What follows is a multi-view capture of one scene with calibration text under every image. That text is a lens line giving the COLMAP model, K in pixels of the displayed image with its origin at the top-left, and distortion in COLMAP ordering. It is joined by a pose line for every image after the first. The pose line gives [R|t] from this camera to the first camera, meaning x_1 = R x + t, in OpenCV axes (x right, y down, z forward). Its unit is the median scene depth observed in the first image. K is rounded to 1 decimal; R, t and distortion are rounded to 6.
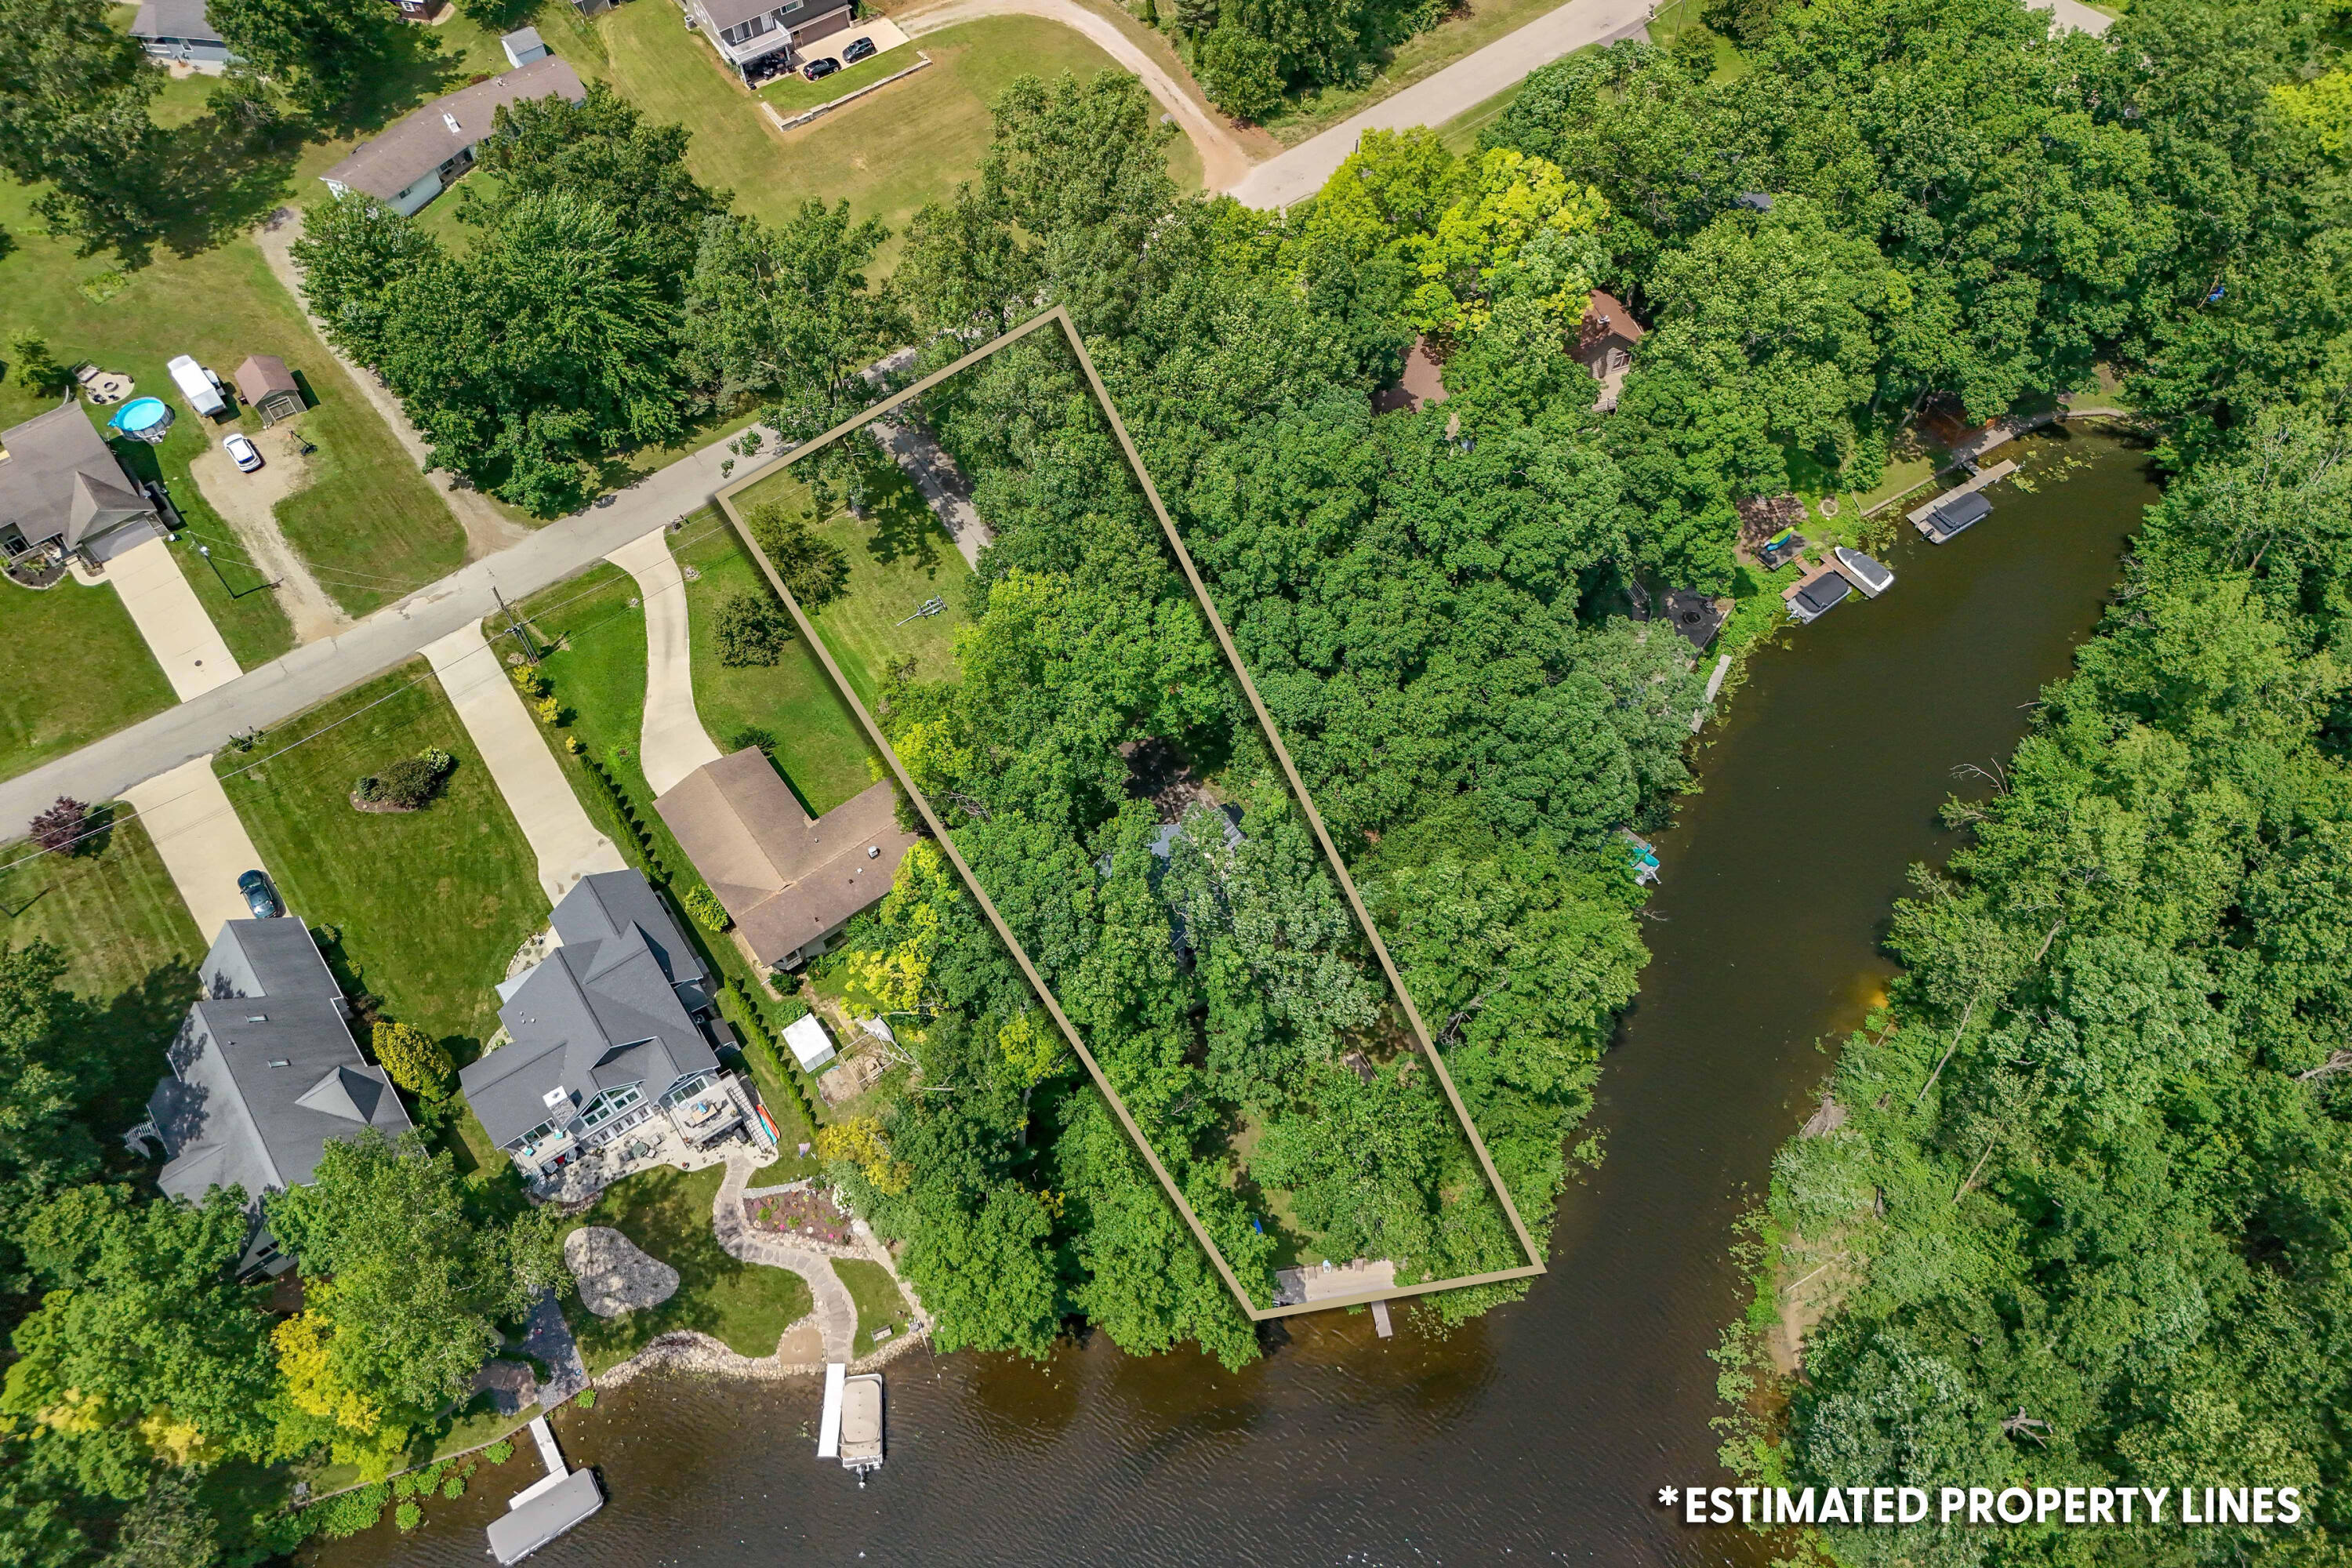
lens RADIAL K [[1802.4, 0, 1174.1], [0, 1802.4, 722.8], [0, 0, 1]] dist [0.036591, -0.004411]
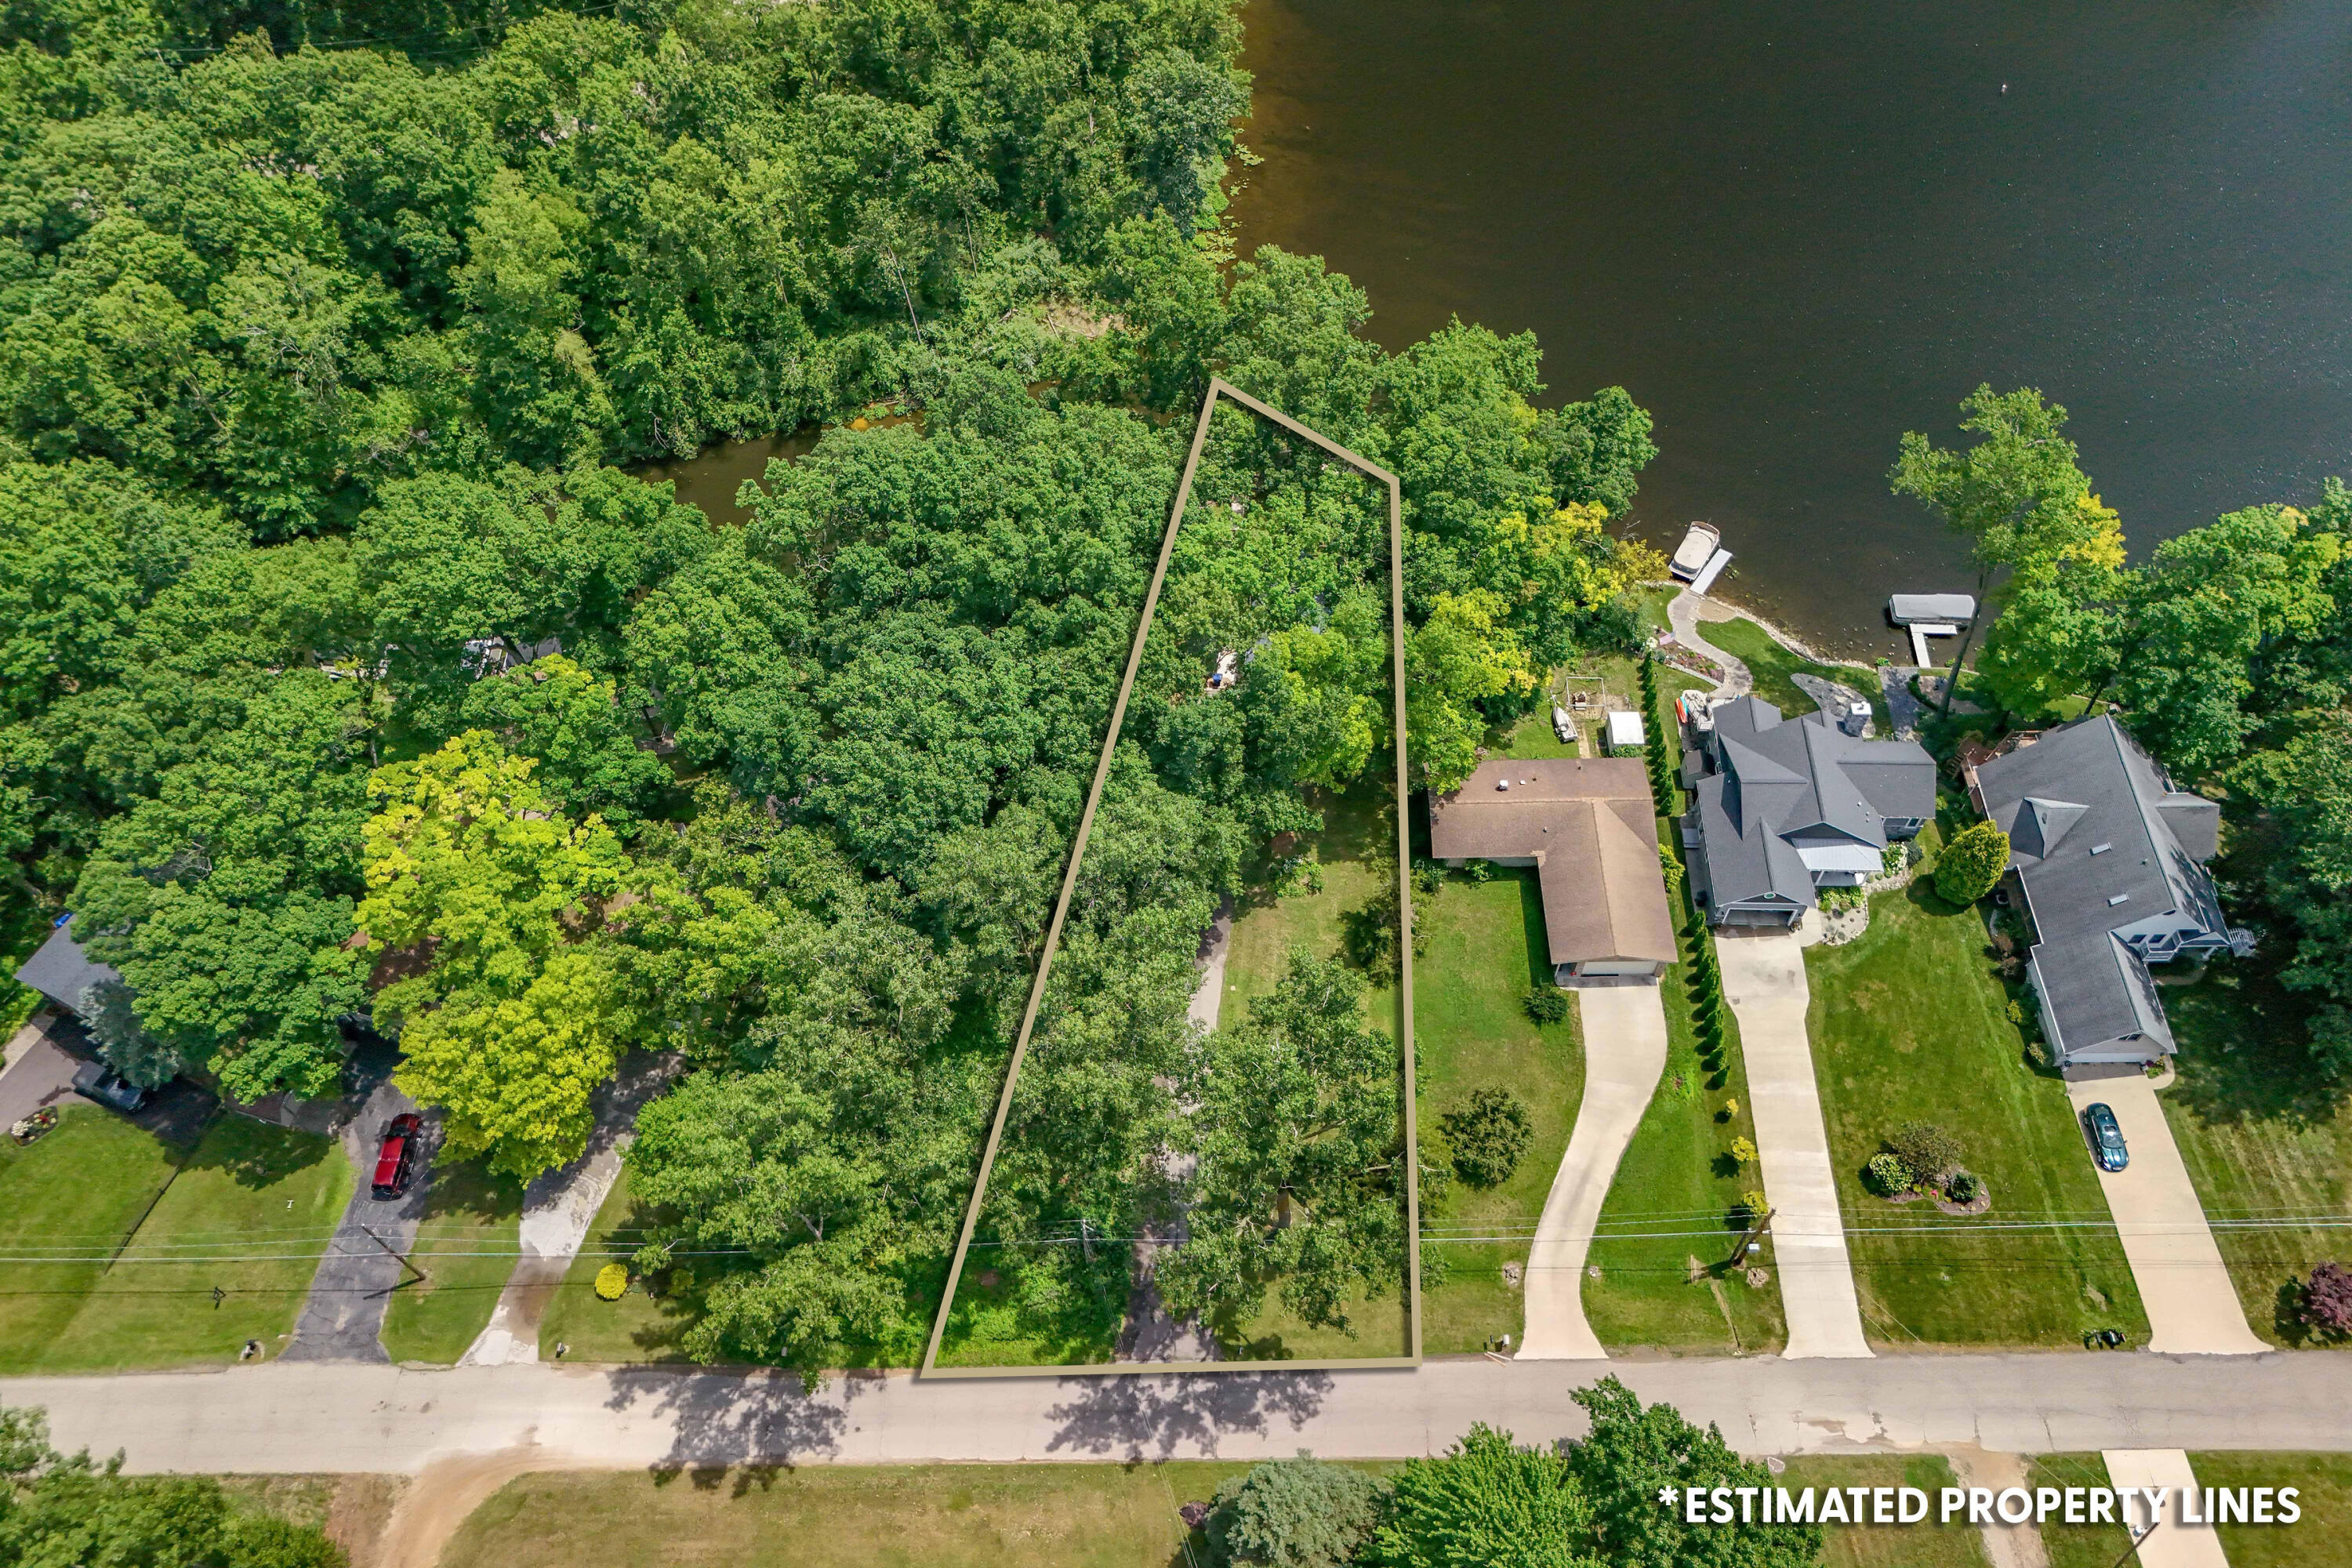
lens RADIAL K [[1802.4, 0, 1174.1], [0, 1802.4, 722.8], [0, 0, 1]] dist [0.036591, -0.004411]
pose [[-0.800264, -0.463405, 0.380569, -0.363533], [0.511956, -0.197559, 0.835985, -0.816711], [-0.312215, 0.863844, 0.395342, 0.578896]]
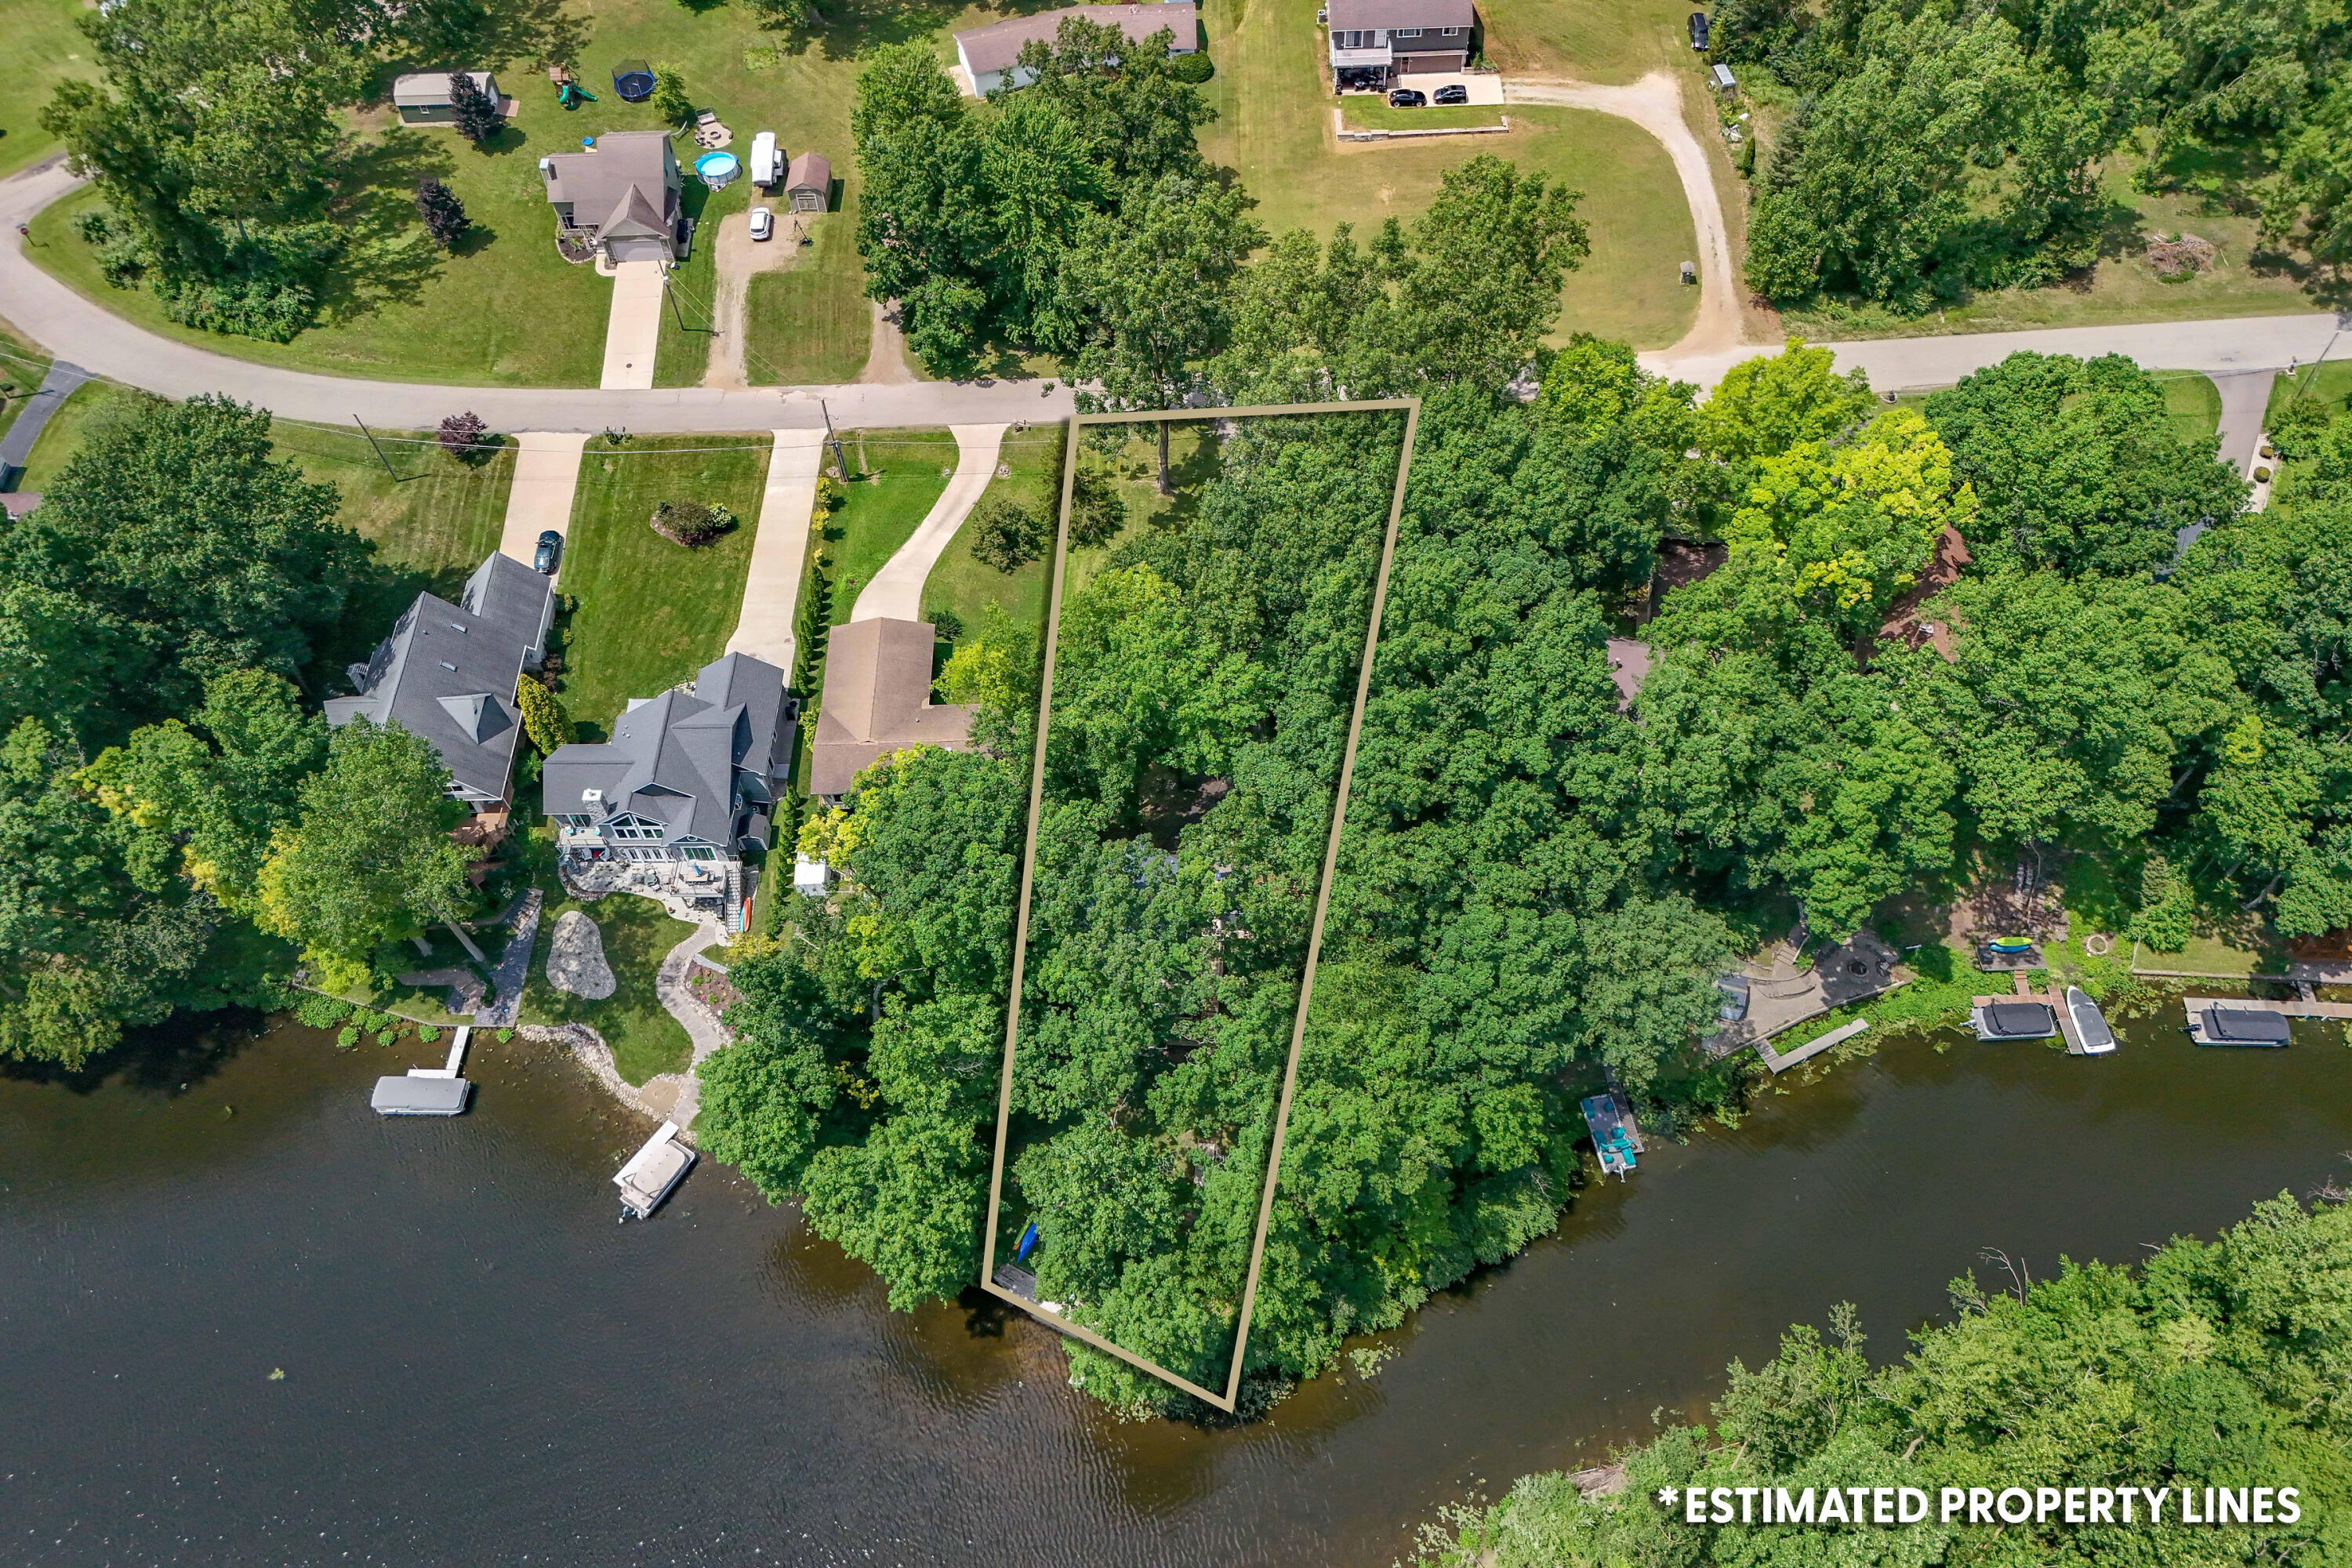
lens RADIAL K [[1789.3, 0, 1162.7], [0, 1789.3, 824.1], [0, 0, 1]] dist [0.038308, 0.001353]
pose [[0.814981, 0.473889, -0.333520, 0.293251], [-0.466814, 0.877897, 0.106684, -0.059891], [0.343353, 0.068746, 0.936687, 0.039254]]
